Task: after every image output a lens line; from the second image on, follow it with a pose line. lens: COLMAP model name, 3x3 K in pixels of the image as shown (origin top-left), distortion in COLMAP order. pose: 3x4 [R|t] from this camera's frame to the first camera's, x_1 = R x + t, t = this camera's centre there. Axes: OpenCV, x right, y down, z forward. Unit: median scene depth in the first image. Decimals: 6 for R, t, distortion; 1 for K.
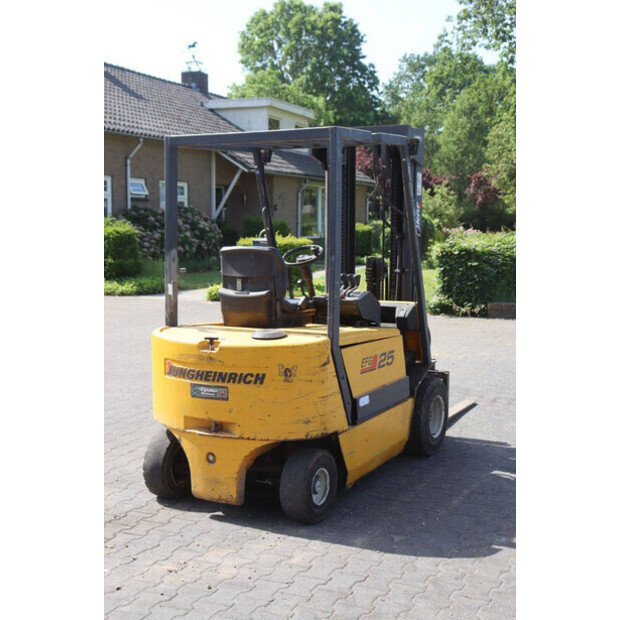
lens RADIAL K [[882.6, 0, 307.3], [0, 882.6, 307.6], [0, 0, 1]] dist [0.094174, 0.000000]
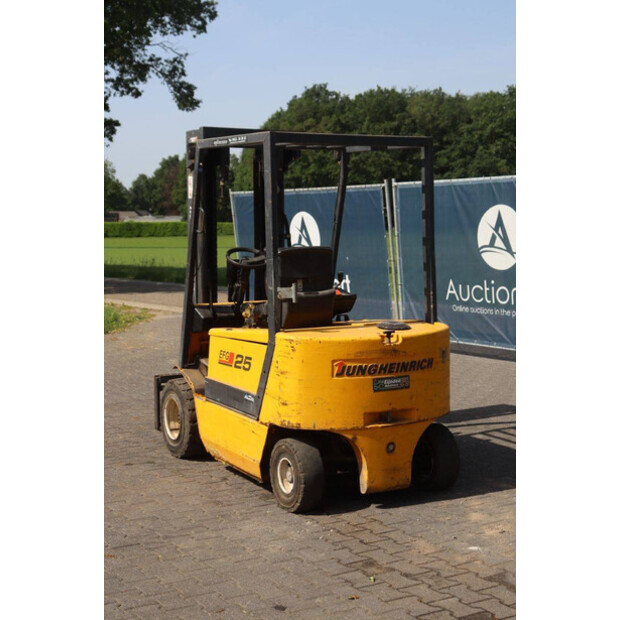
lens RADIAL K [[1071.4, 0, 308.0], [0, 1071.4, 316.7], [0, 0, 1]] dist [0.303193, 0.000000]
pose [[0.526620, -0.075178, 0.846770, -1.224456], [0.091772, 0.995288, 0.031290, -0.031493], [-0.845133, 0.061232, 0.531038, 0.405389]]
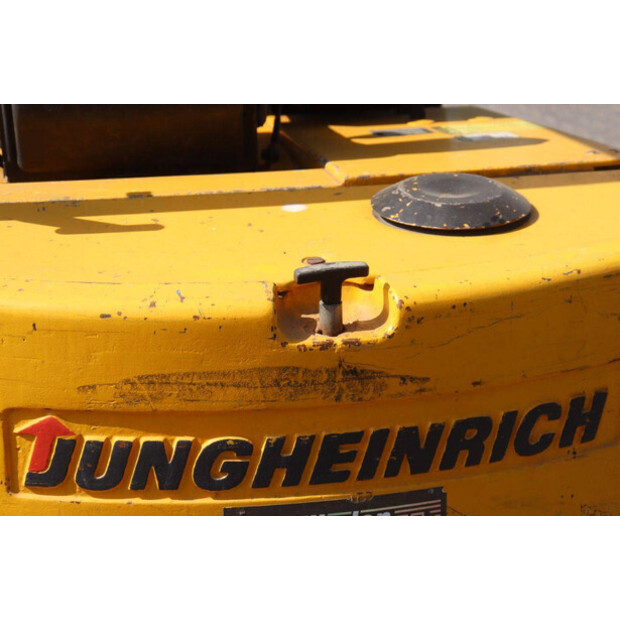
lens RADIAL K [[1259.6, 0, 309.5], [0, 1259.6, 308.3], [0, 0, 1]] dist [0.417263, 0.000000]
pose [[0.779178, -0.210669, 0.590339, -0.278677], [0.075389, 0.966487, 0.245397, -0.026940], [-0.622253, -0.146703, 0.768947, 0.782381]]
